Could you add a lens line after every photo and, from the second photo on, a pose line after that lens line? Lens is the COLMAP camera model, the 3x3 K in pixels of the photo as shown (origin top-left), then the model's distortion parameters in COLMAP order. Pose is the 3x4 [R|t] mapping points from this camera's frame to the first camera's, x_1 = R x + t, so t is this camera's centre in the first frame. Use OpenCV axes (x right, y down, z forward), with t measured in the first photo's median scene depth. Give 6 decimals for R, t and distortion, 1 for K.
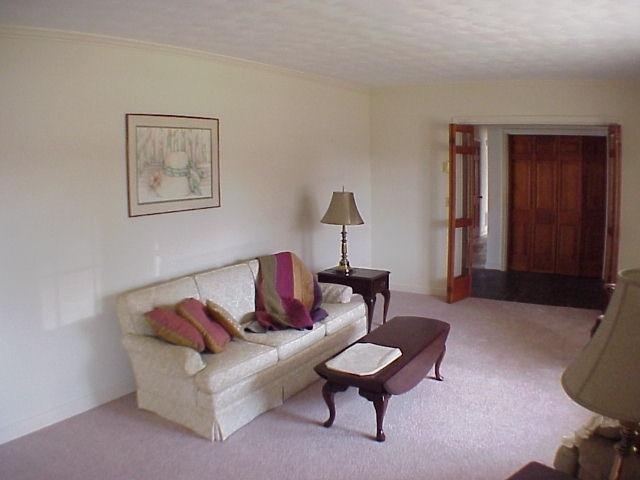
lens RADIAL K [[527.3, 0, 320.6], [0, 527.3, 251.9], [0, 0, 1]] dist [-0.336413, 0.130278]
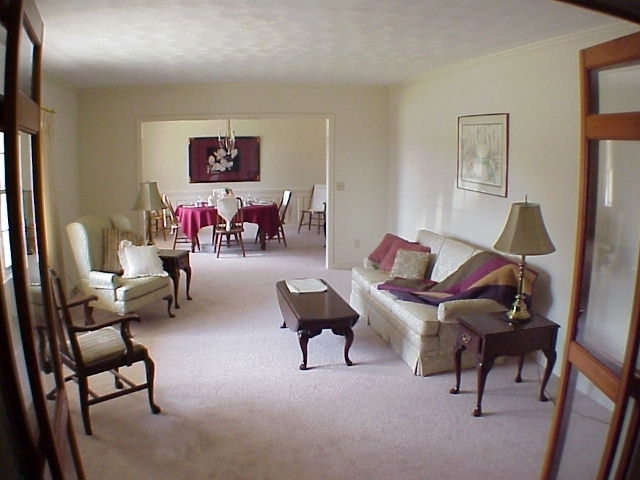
lens RADIAL K [[527.3, 0, 320.6], [0, 527.3, 251.9], [0, 0, 1]] dist [-0.336413, 0.130278]
pose [[-0.703465, 0.151895, -0.694309, 0.847896], [-0.105700, 0.943673, 0.313542, -0.282691], [0.702826, 0.293954, -0.647786, 1.543167]]
